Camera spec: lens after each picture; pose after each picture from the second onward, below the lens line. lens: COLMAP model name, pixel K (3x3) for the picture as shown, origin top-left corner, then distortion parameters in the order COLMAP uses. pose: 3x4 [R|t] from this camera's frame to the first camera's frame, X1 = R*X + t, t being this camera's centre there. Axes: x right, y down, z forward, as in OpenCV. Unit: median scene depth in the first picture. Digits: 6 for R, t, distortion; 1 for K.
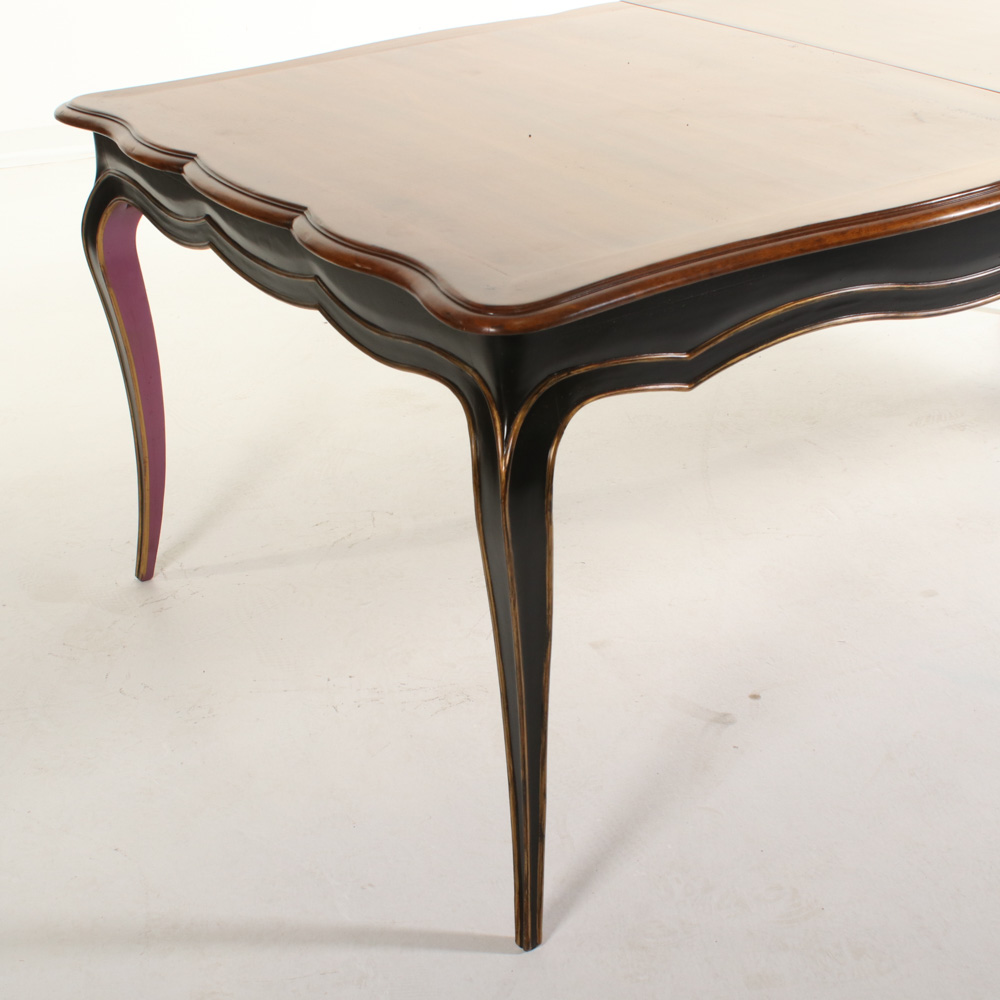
lens RADIAL K [[2032.5, 0, 498.8], [0, 2032.5, 497.9], [0, 0, 1]] dist [-0.075058, 0.000000]
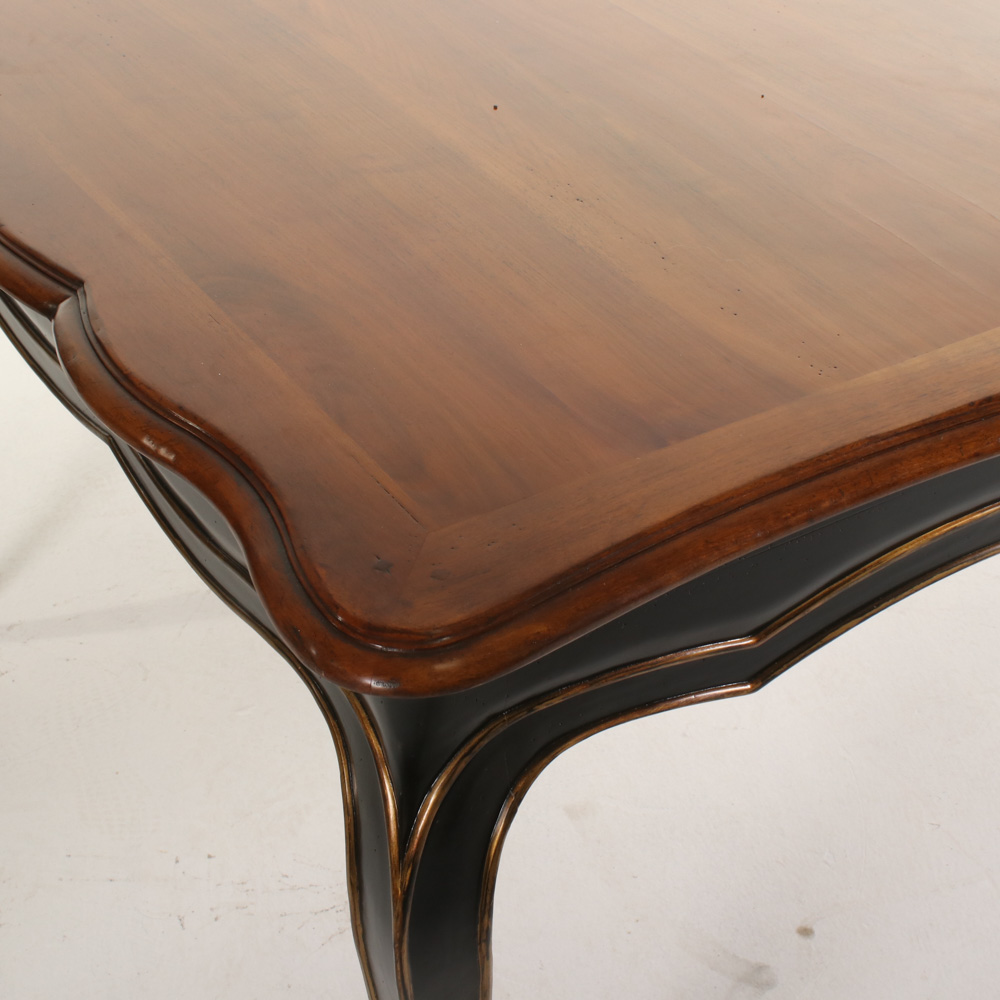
lens RADIAL K [[2032.5, 0, 500.5], [0, 2032.5, 503.5], [0, 0, 1]] dist [-0.075058, 0.000000]
pose [[0.999292, 0.037087, 0.006259, 0.019867], [-0.037610, 0.984427, 0.171721, -0.190094], [0.000207, -0.171835, 0.985126, 0.455174]]
